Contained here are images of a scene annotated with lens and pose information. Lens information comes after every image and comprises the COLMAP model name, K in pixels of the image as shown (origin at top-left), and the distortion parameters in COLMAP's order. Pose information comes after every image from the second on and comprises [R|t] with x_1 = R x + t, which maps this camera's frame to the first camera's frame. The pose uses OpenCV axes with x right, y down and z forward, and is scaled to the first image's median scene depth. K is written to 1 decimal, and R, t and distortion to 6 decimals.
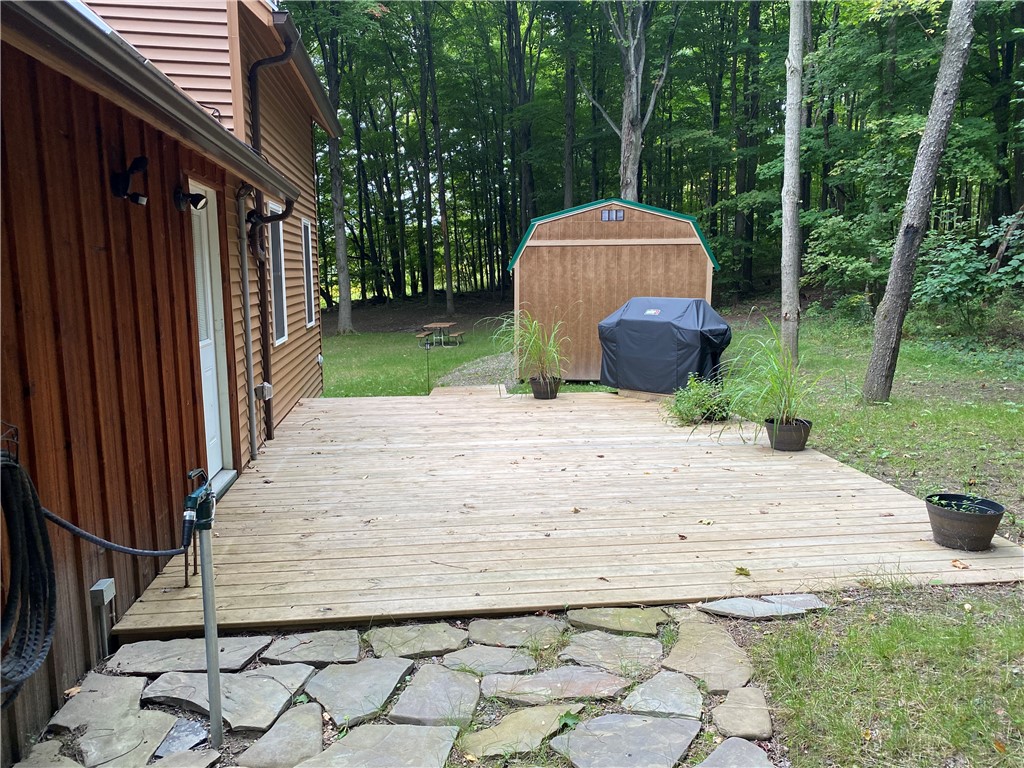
lens RADIAL K [[774.5, 0, 512.0], [0, 774.5, 384.0], [0, 0, 1]] dist [0.038578, -0.069730]
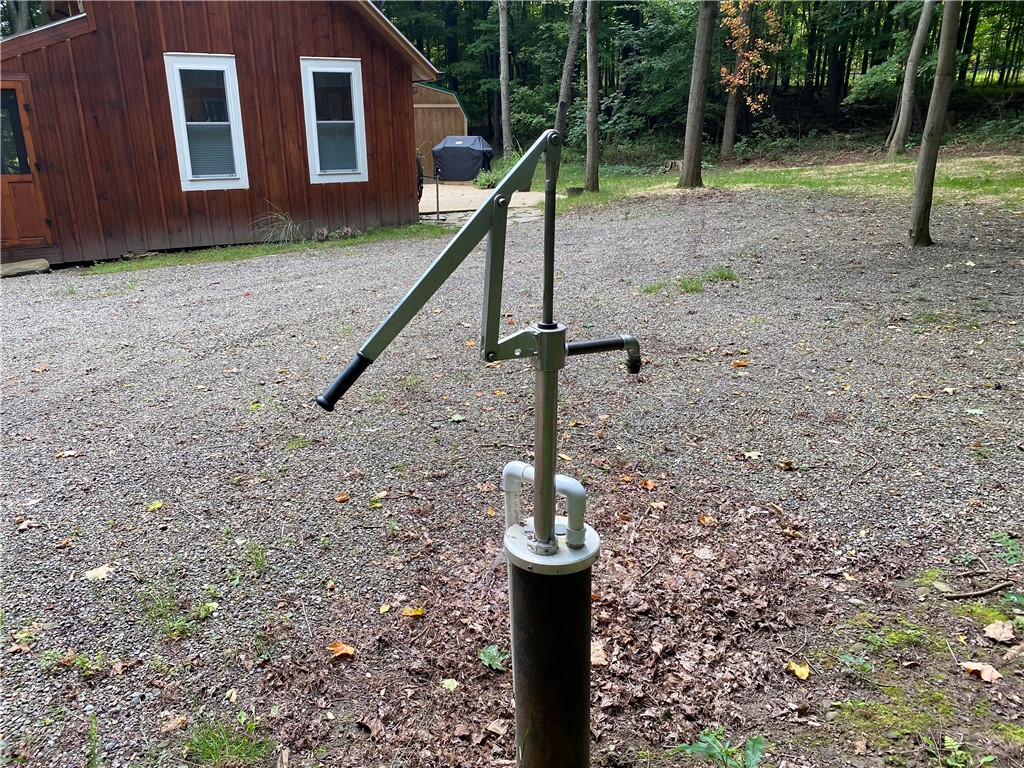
lens RADIAL K [[786.2, 0, 514.9], [0, 786.2, 393.0], [0, 0, 1]] dist [-0.000979, -0.002588]
pose [[0.922613, -0.127522, 0.364037, -0.356808], [0.058253, 0.979010, 0.195312, 0.109016], [-0.381302, -0.158991, 0.910676, -0.746563]]
